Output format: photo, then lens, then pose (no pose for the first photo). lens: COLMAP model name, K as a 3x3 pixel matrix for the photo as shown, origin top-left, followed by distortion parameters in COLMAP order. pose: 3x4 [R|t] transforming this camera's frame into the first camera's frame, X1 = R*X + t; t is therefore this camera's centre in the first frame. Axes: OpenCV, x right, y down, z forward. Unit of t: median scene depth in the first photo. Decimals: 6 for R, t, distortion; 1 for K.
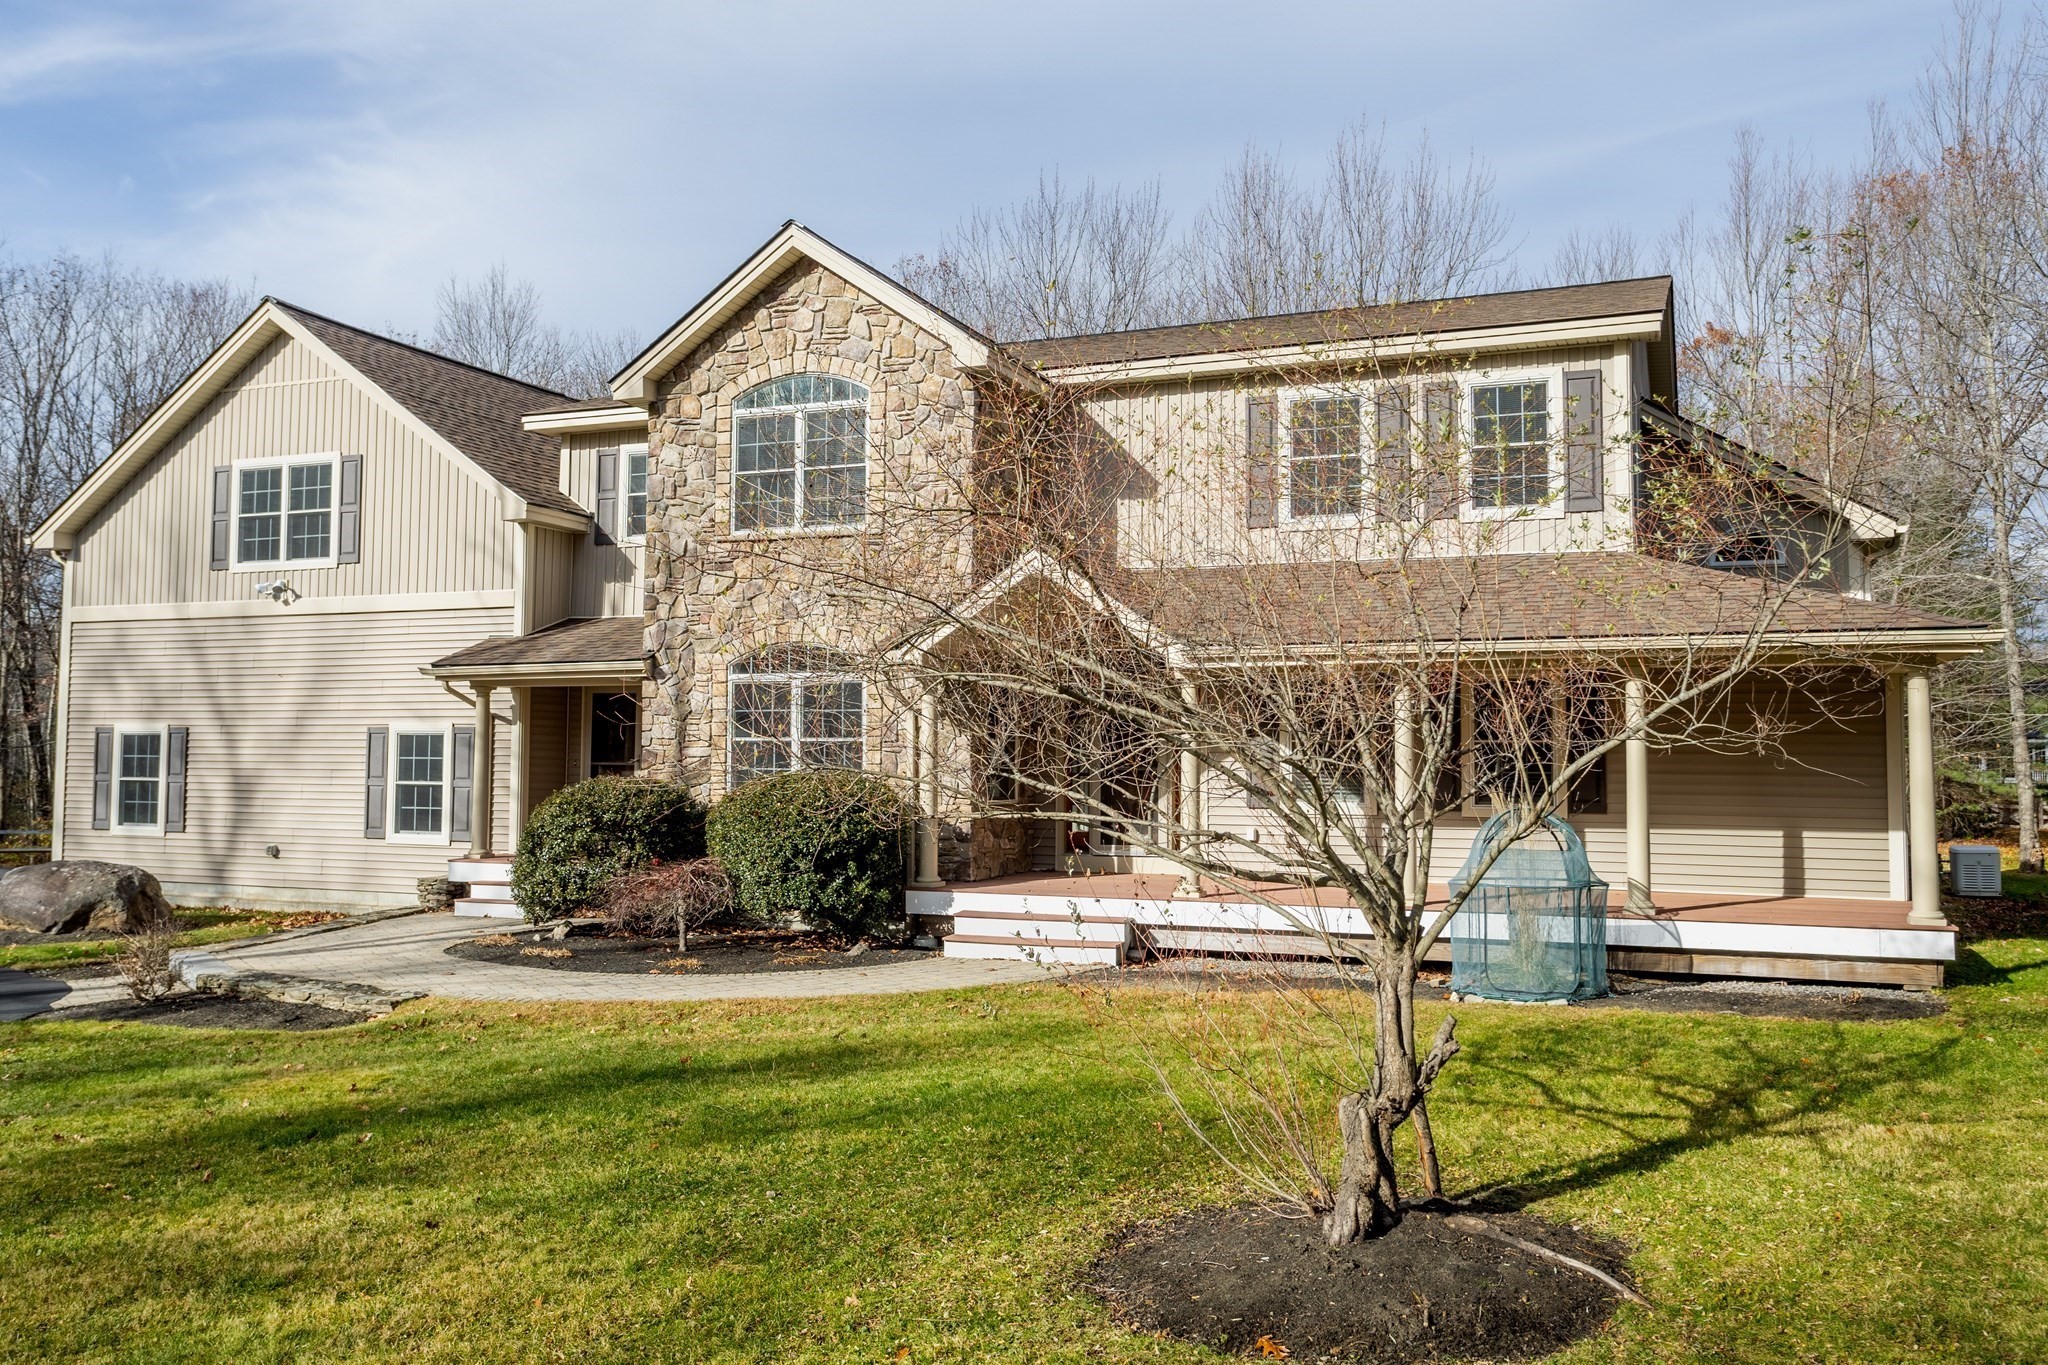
lens RADIAL K [[1596.6, 0, 1024.0], [0, 1596.6, 682.5], [0, 0, 1]] dist [0.000022, 0.003373]
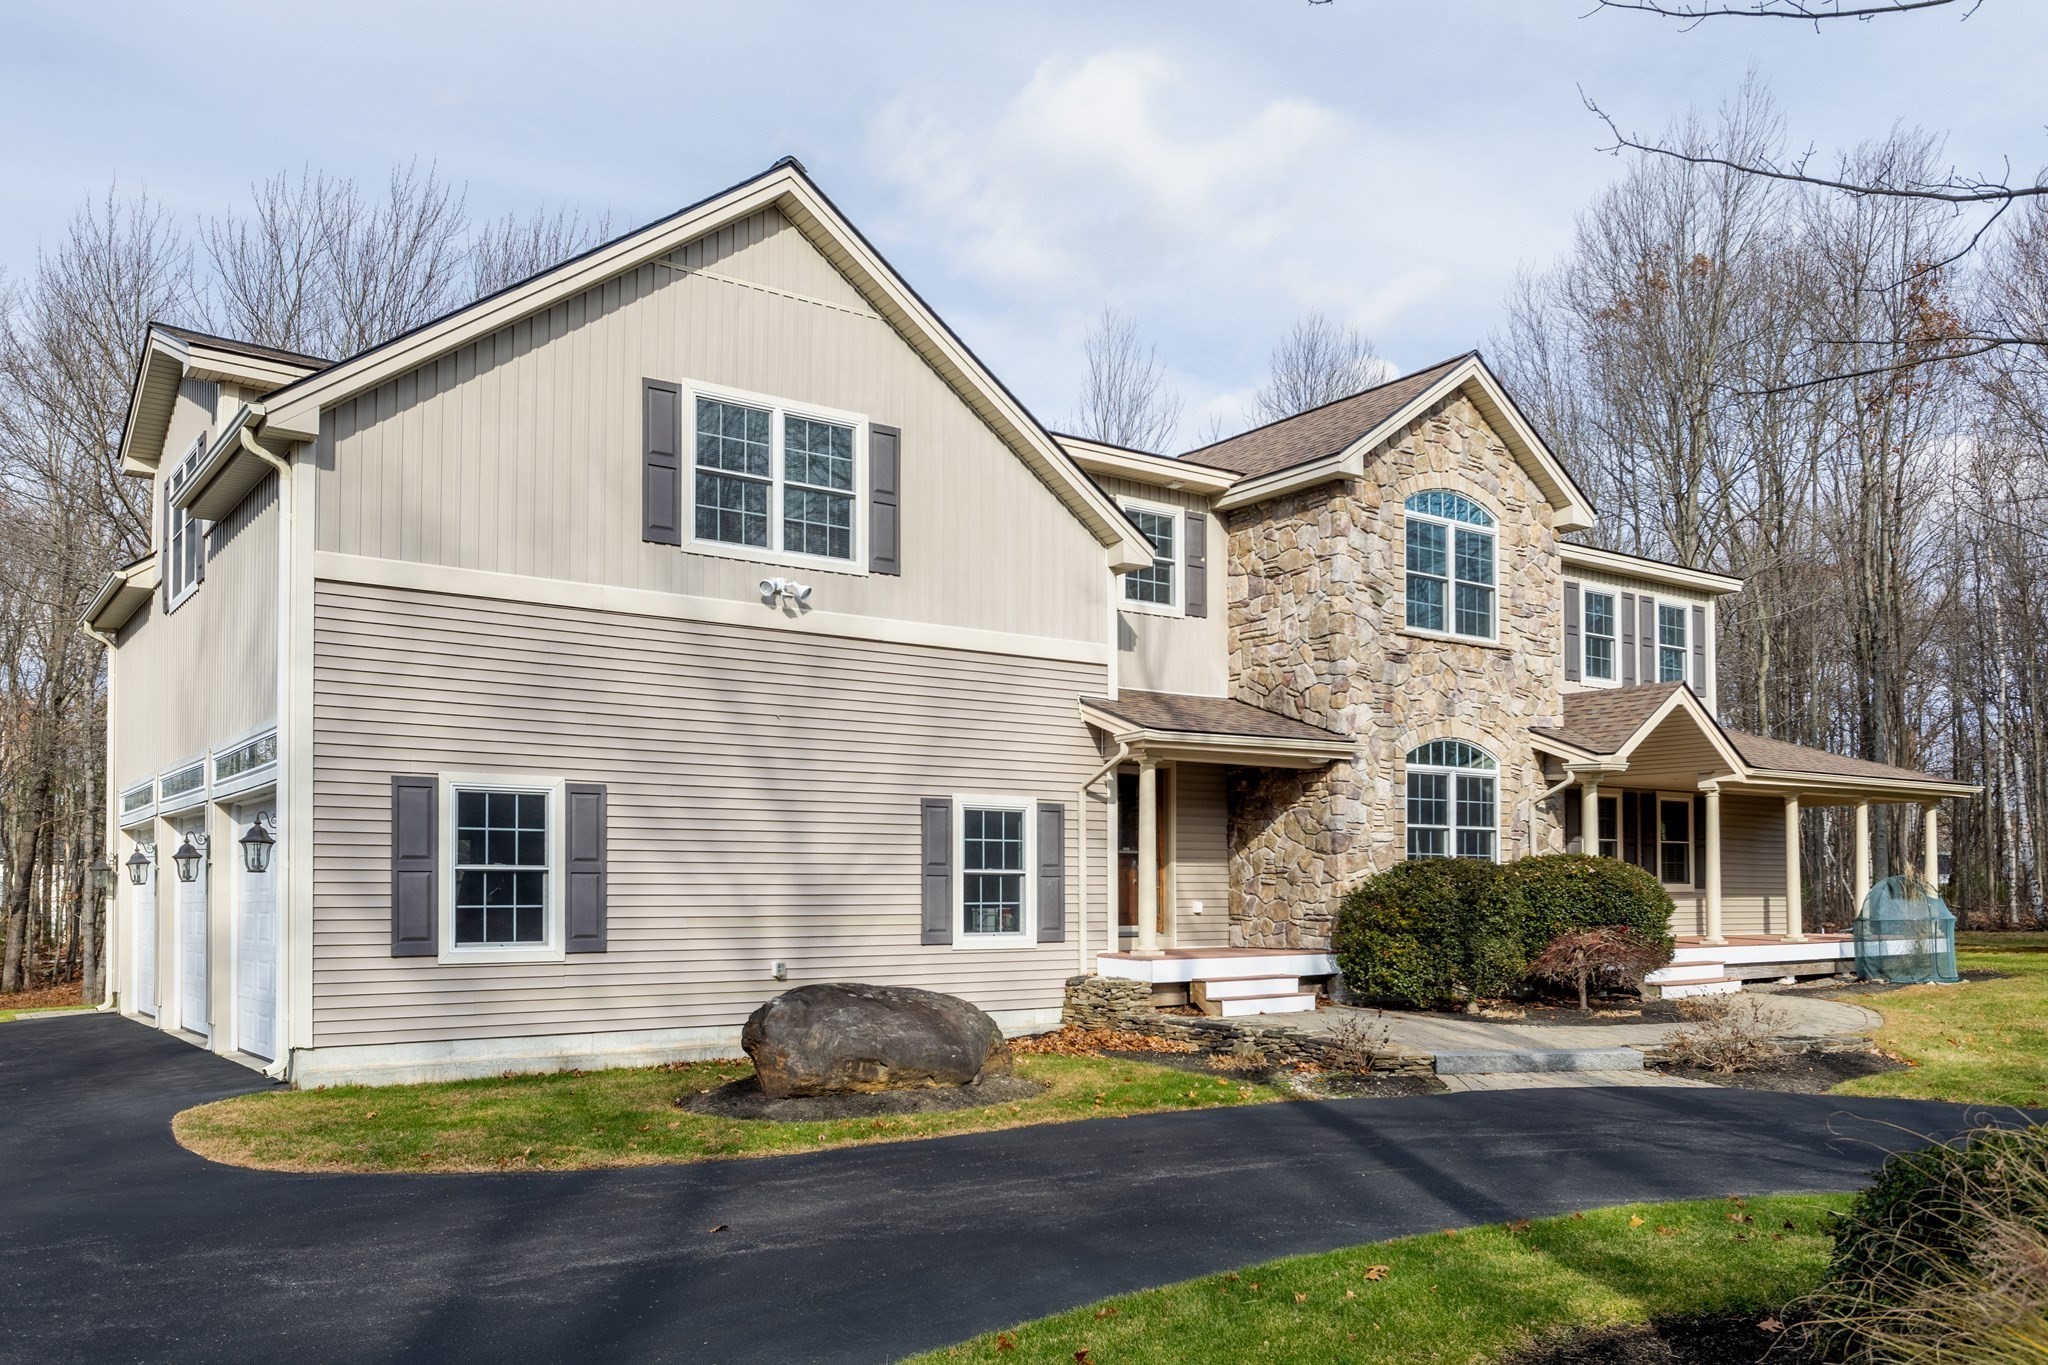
lens RADIAL K [[1572.0, 0, 1023.1], [0, 1572.0, 882.0], [0, 0, 1]] dist [-0.003745, 0.002230]
pose [[0.525938, -0.002867, 0.850518, -1.185826], [-0.033174, 0.999164, 0.023881, 0.056183], [-0.849876, -0.040775, 0.525404, 0.662869]]
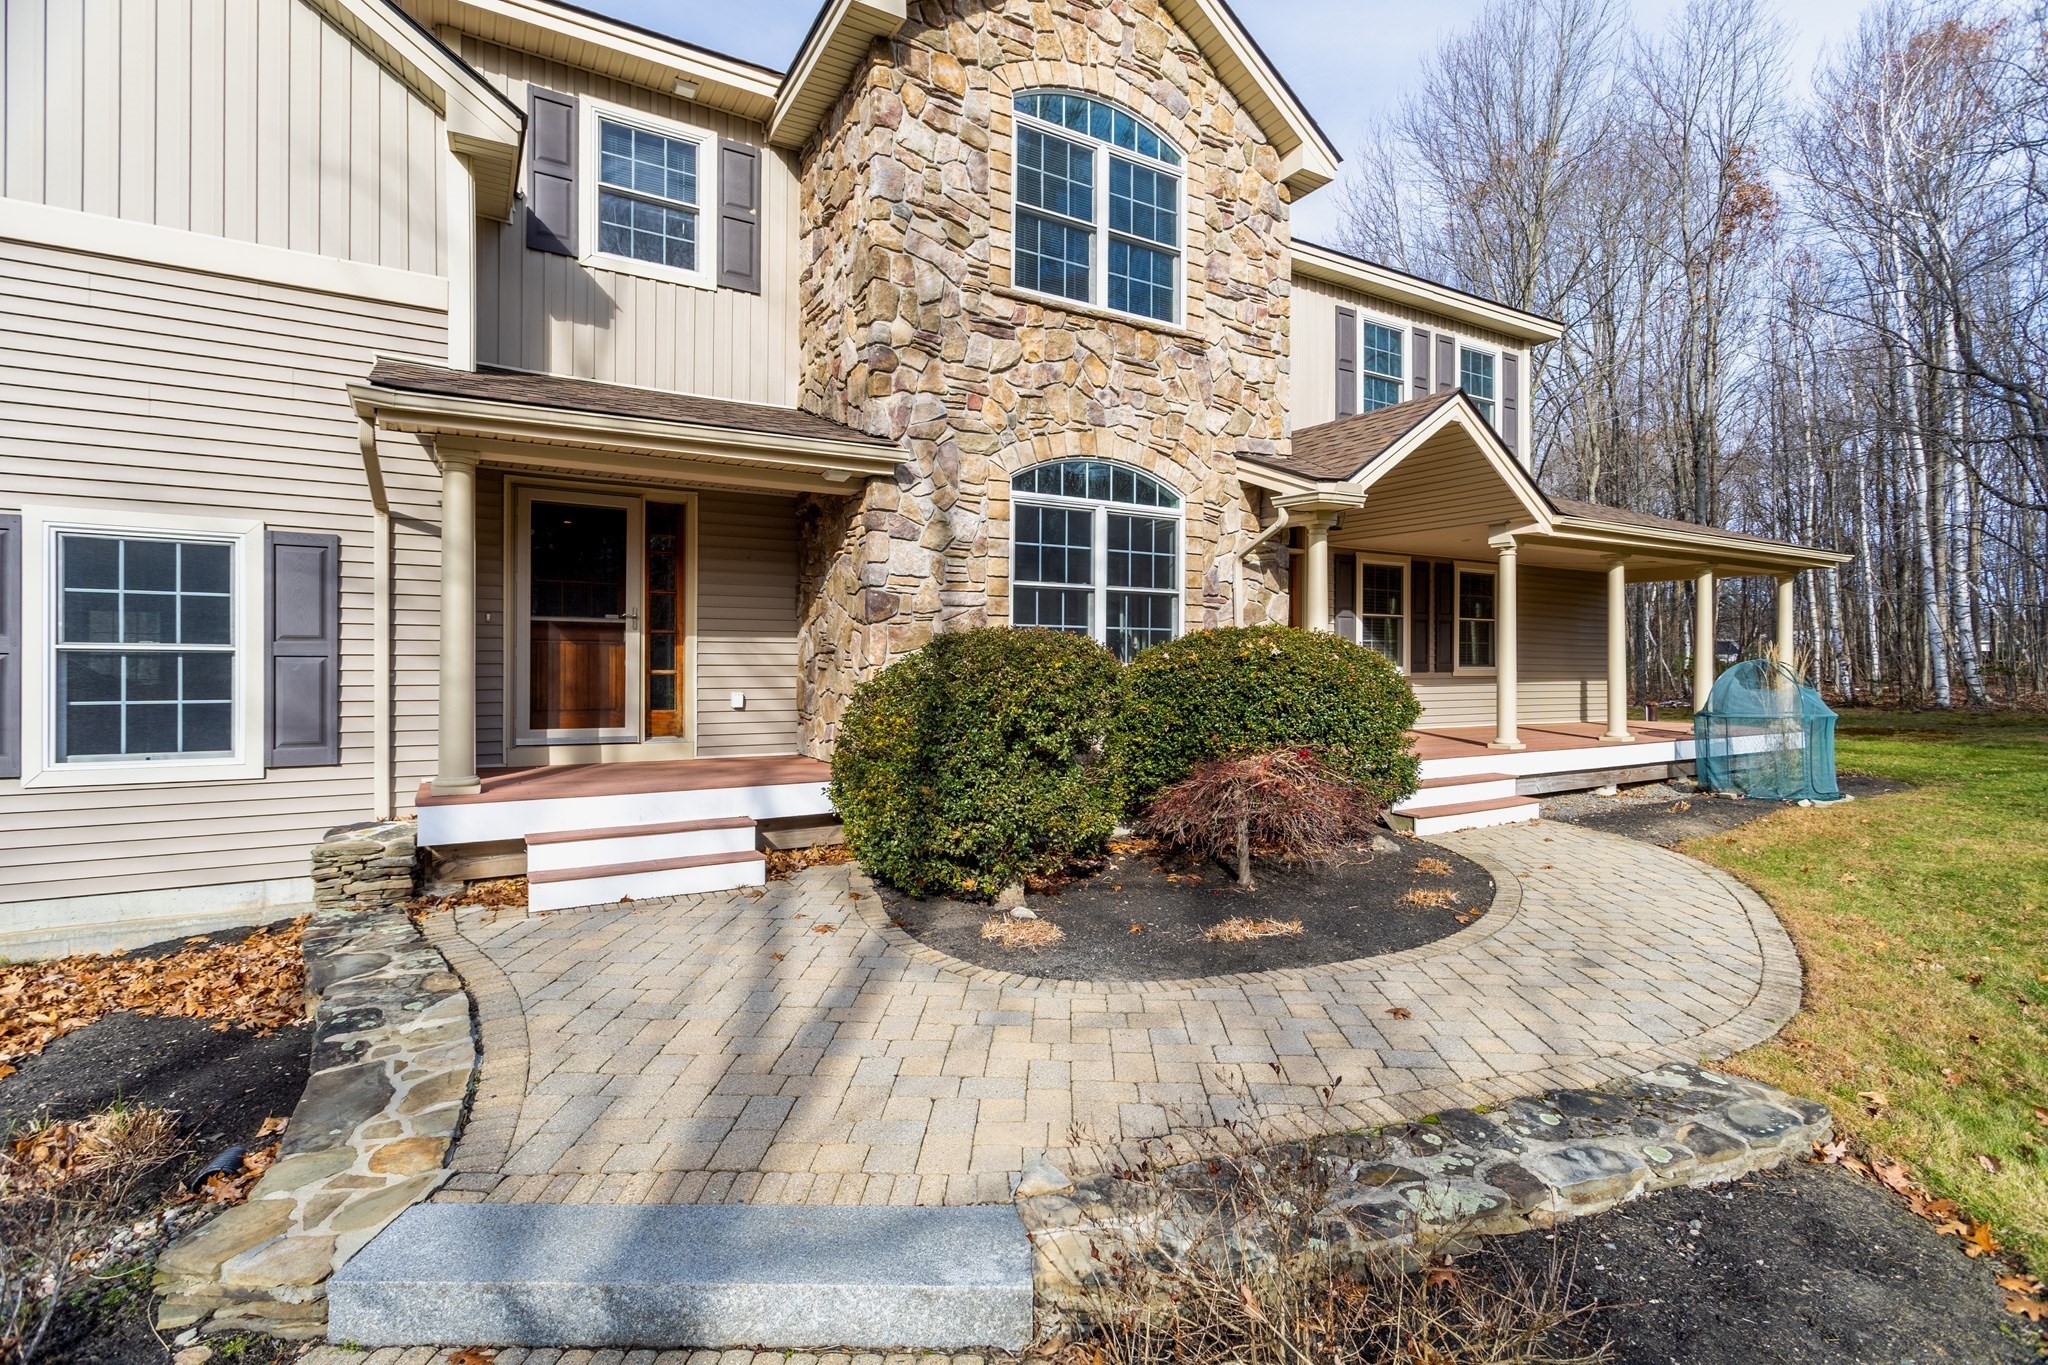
lens RADIAL K [[962.0, 0, 1047.9], [0, 962.0, 676.7], [0, 0, 1]] dist [0.000383, 0.000096]
pose [[0.593681, -0.014989, 0.804561, -0.513511], [-0.034853, 0.998409, 0.044317, 0.057442], [-0.803946, -0.054352, 0.592214, 0.726302]]
